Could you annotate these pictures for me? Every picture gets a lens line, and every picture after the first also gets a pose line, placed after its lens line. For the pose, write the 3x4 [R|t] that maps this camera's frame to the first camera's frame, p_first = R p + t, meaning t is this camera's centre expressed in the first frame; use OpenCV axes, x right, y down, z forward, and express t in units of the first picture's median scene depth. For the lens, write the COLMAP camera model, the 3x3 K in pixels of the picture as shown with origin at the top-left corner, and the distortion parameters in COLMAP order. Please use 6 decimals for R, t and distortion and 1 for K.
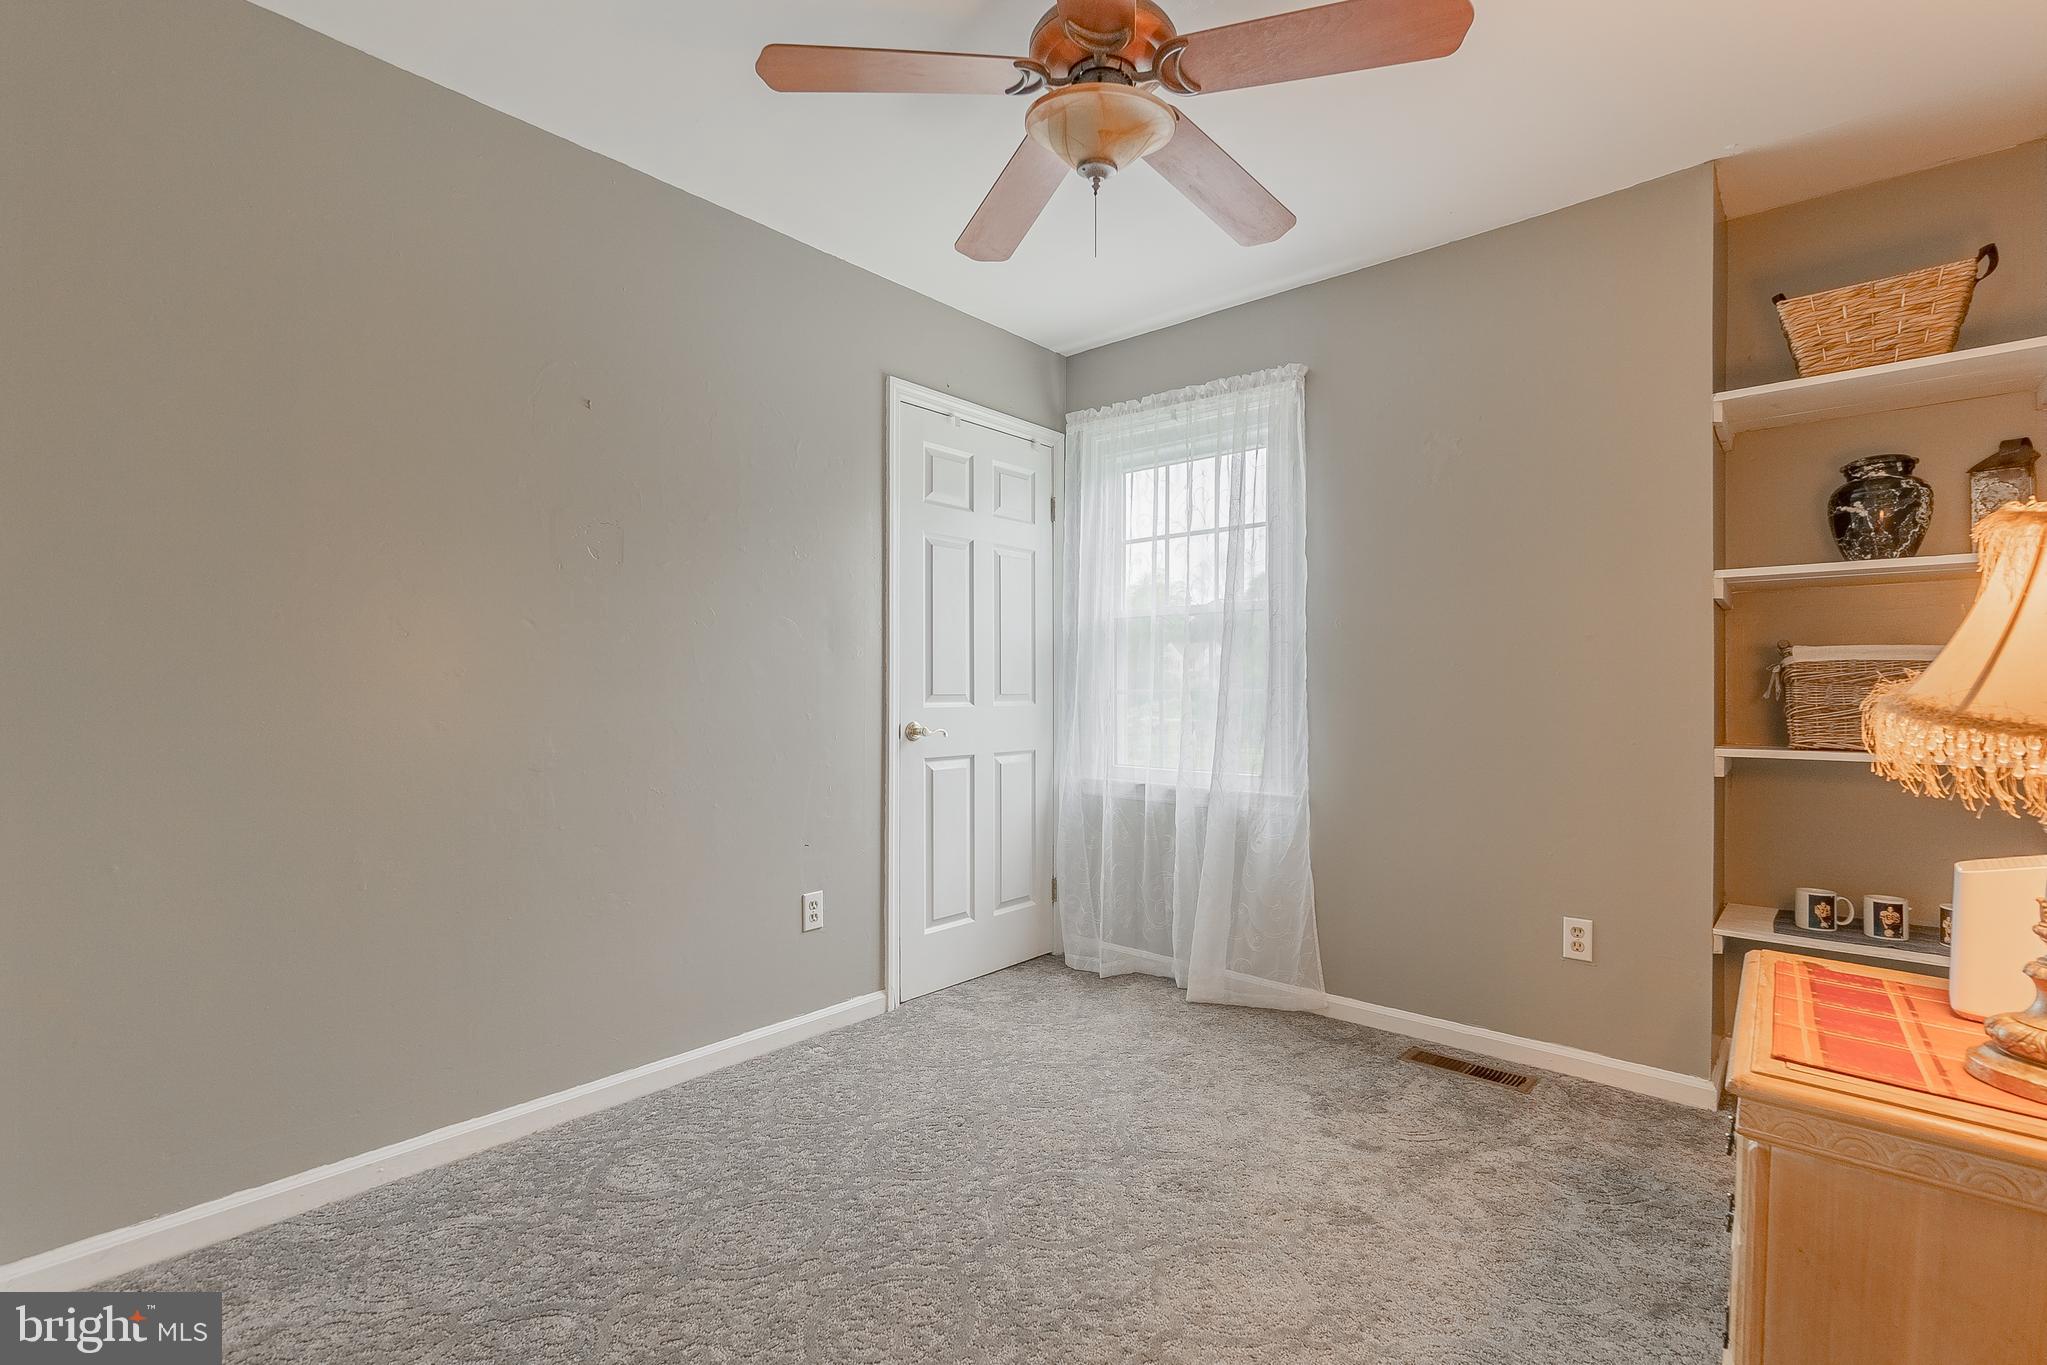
lens RADIAL K [[911.4, 0, 1004.2], [0, 911.4, 688.9], [0, 0, 1]] dist [-0.009465, 0.002014]
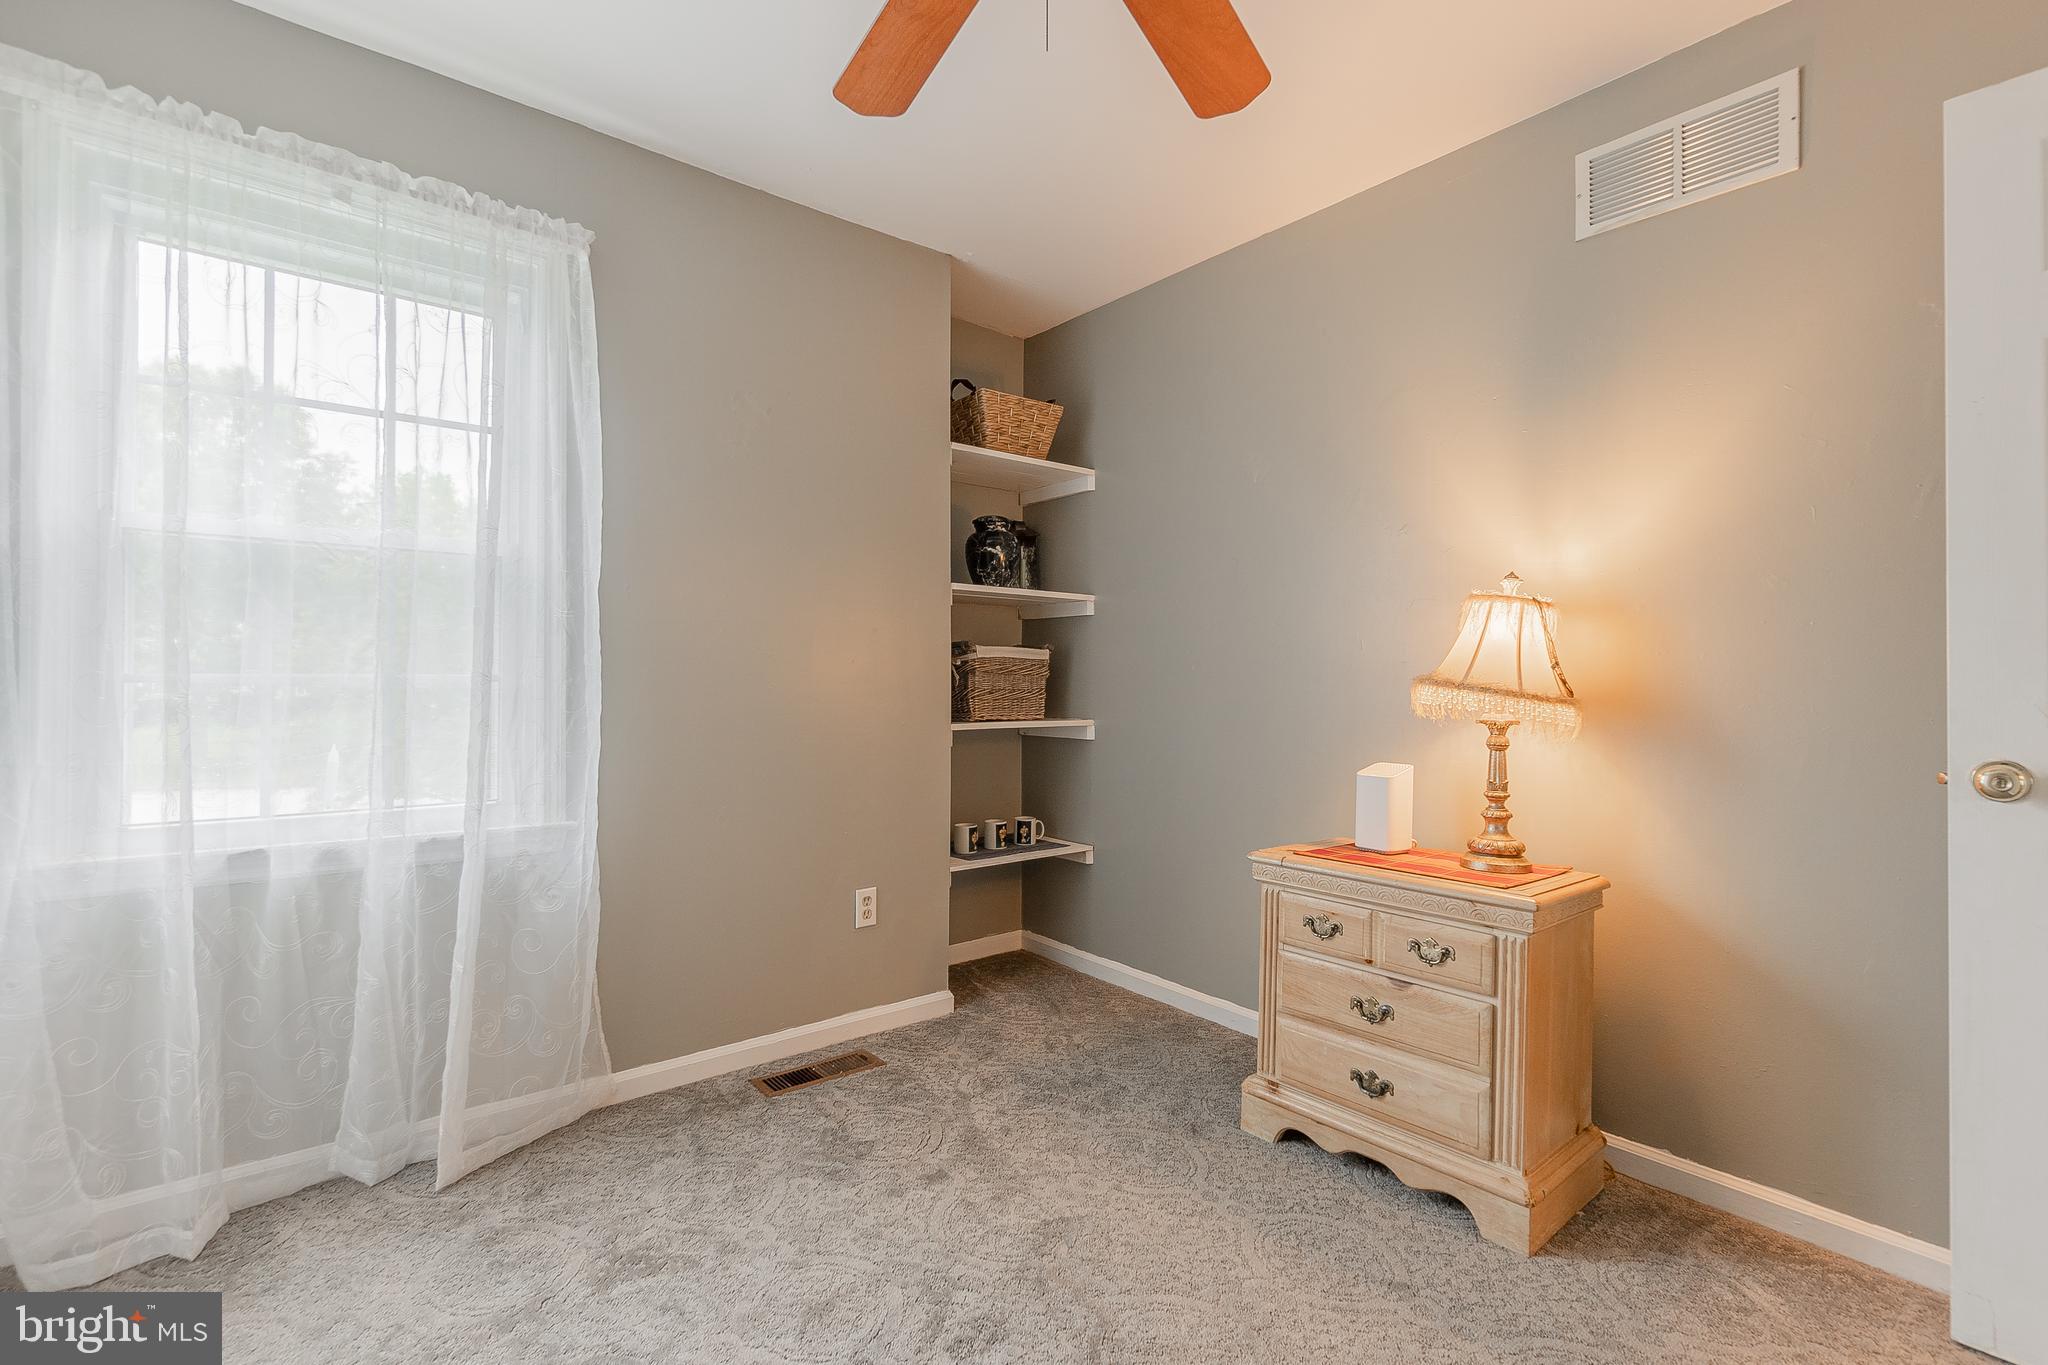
lens RADIAL K [[911.8, 0, 1012.0], [0, 911.8, 679.3], [0, 0, 1]] dist [-0.009465, 0.002014]
pose [[0.158415, 0.000974, 0.987372, -0.411010], [-0.004094, 0.999992, -0.000329, 0.003073], [-0.987364, -0.003990, 0.158417, 0.653317]]
